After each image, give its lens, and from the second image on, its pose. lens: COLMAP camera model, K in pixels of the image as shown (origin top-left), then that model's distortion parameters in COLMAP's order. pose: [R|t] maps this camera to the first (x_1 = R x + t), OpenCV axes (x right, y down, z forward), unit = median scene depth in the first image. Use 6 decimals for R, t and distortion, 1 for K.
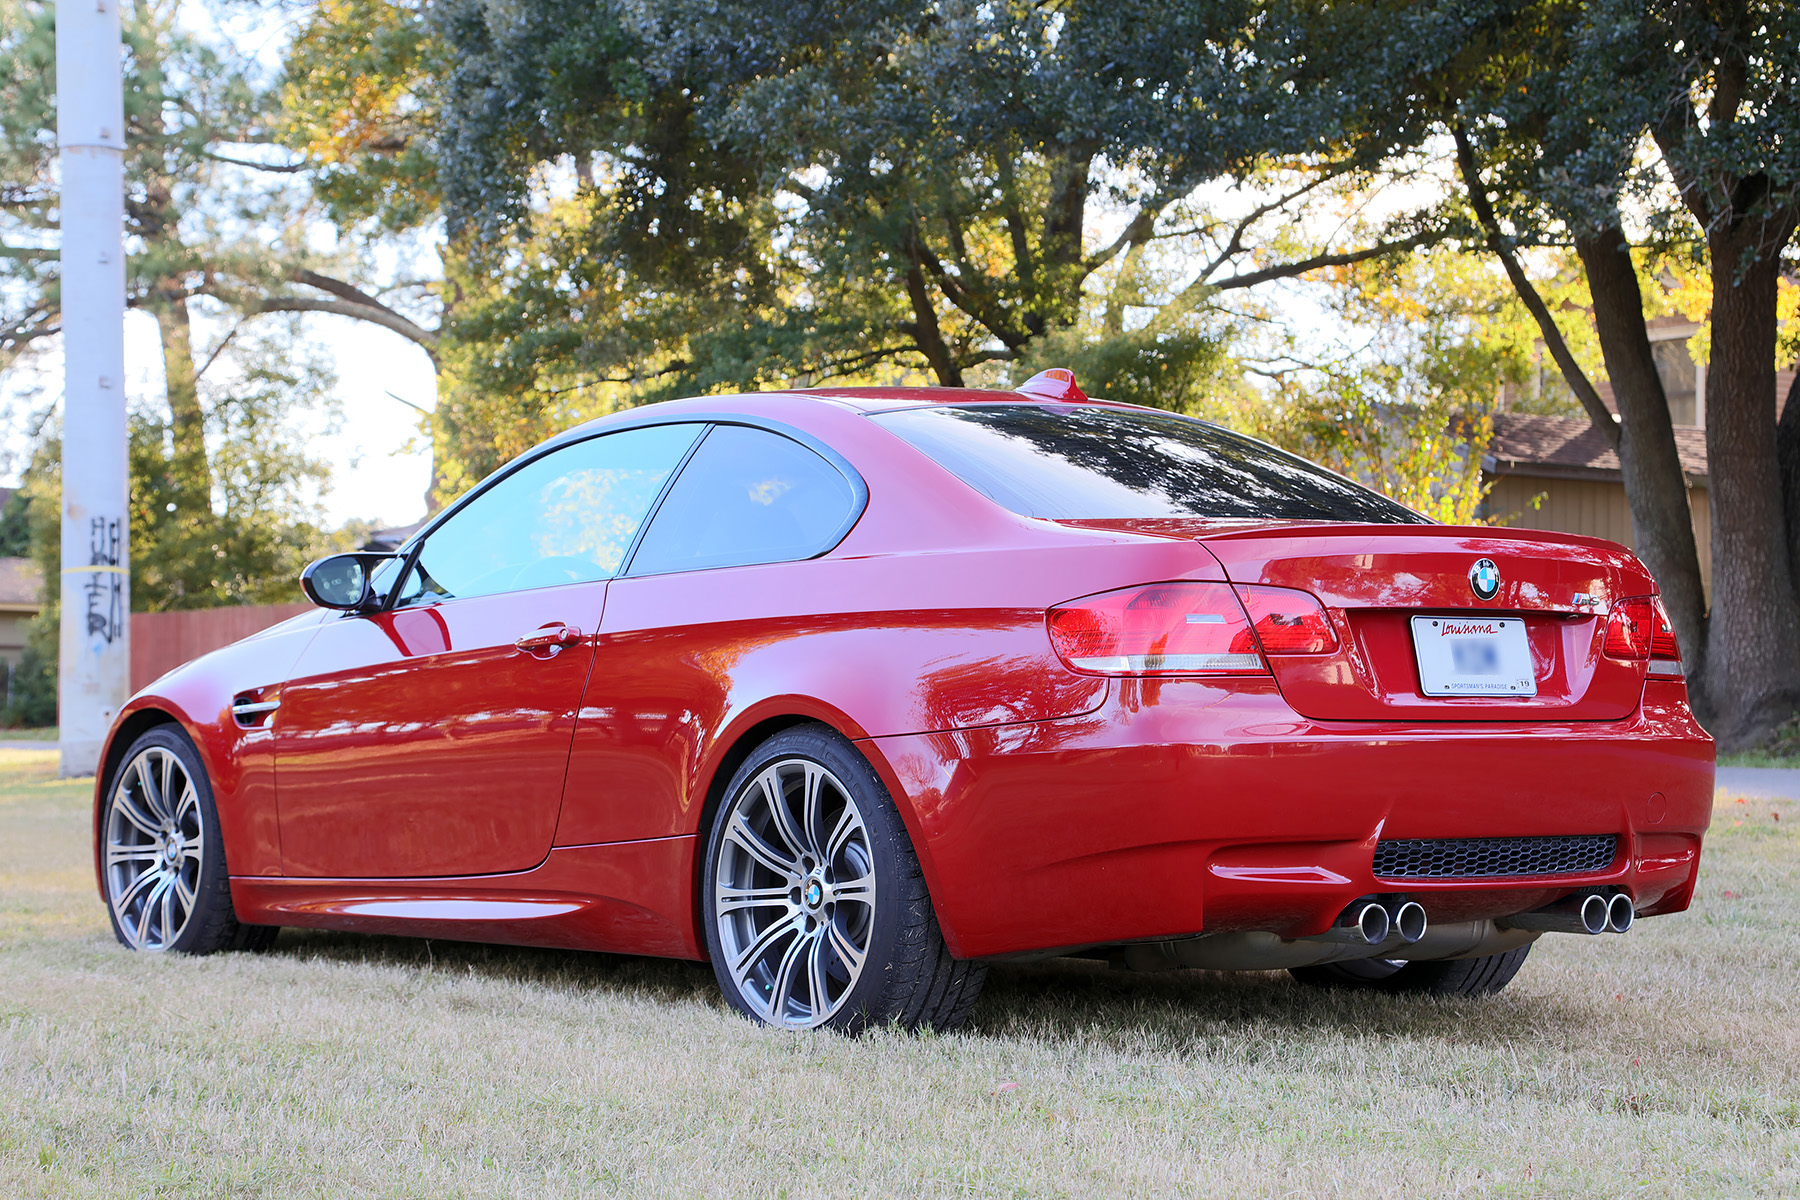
lens RADIAL K [[3378.4, 0, 900.0], [0, 3378.4, 600.0], [0, 0, 1]] dist [0.285197, -0.271580]
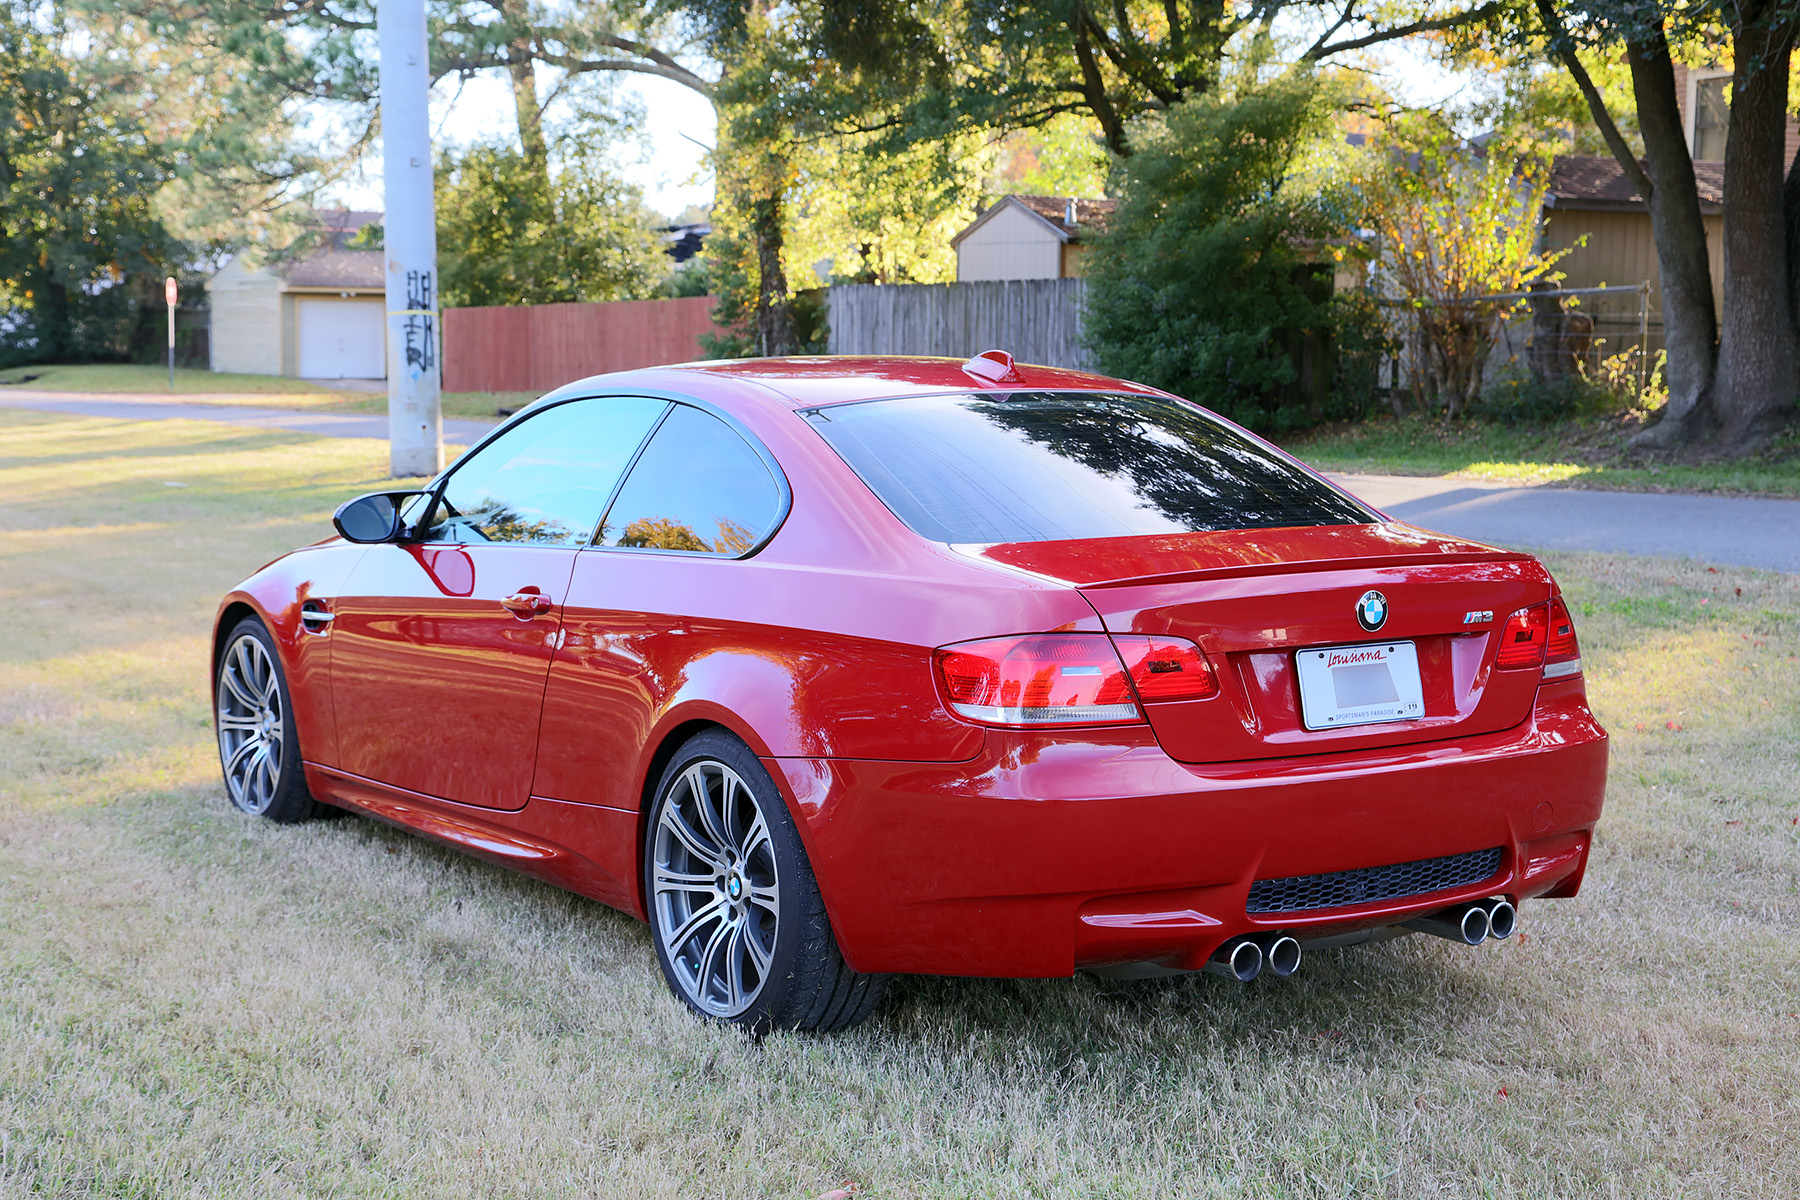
lens RADIAL K [[2583.1, 0, 900.0], [0, 2583.1, 600.0], [0, 0, 1]] dist [0.118645, 0.083421]
pose [[0.996872, 0.006372, -0.078781, 0.066218], [0.003714, 0.991867, 0.127227, -0.077678], [0.078951, -0.127122, 0.988740, 0.161304]]
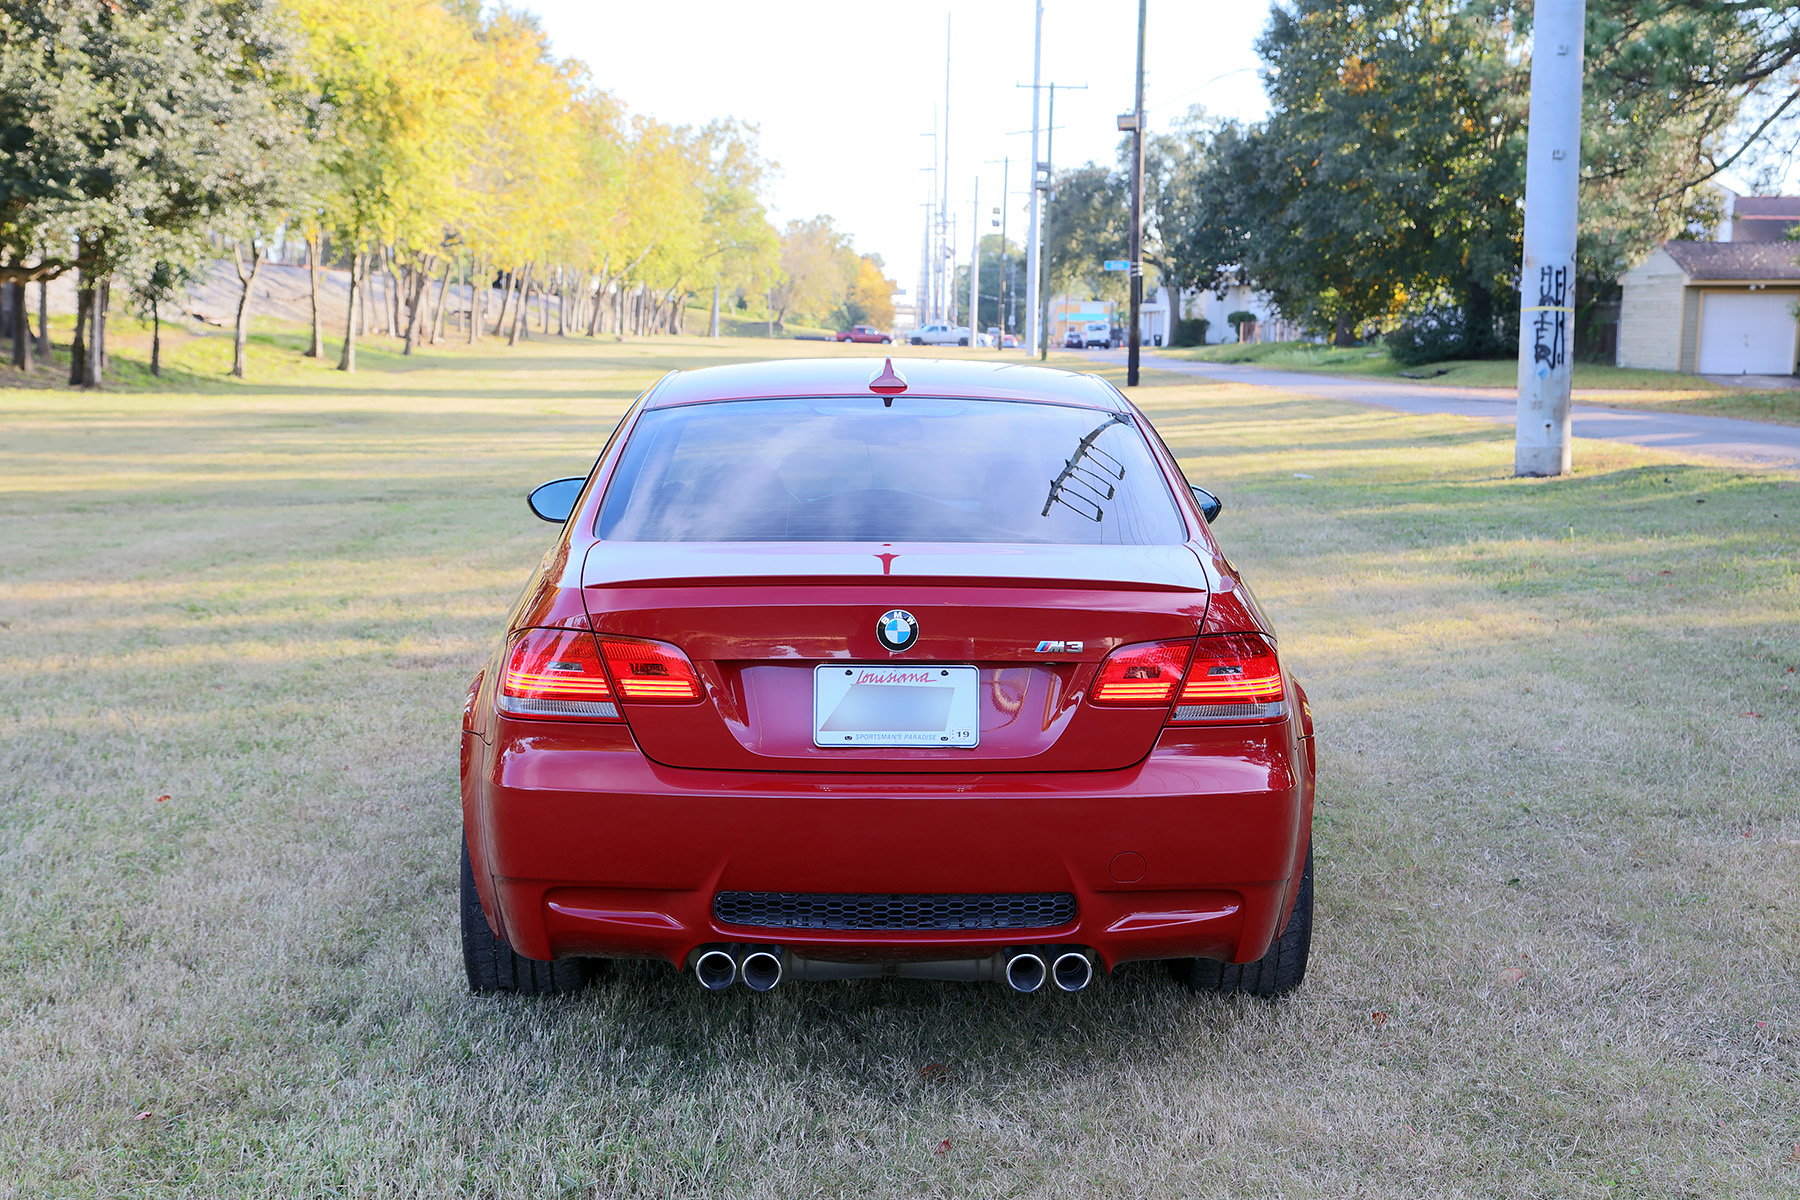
lens RADIAL K [[2583.1, 0, 900.0], [0, 2583.1, 600.0], [0, 0, 1]] dist [0.118645, 0.083421]
pose [[0.805604, 0.066820, -0.588674, 0.437939], [0.009439, 0.992046, 0.125523, -0.077760], [0.592379, -0.106678, 0.798565, 0.291703]]
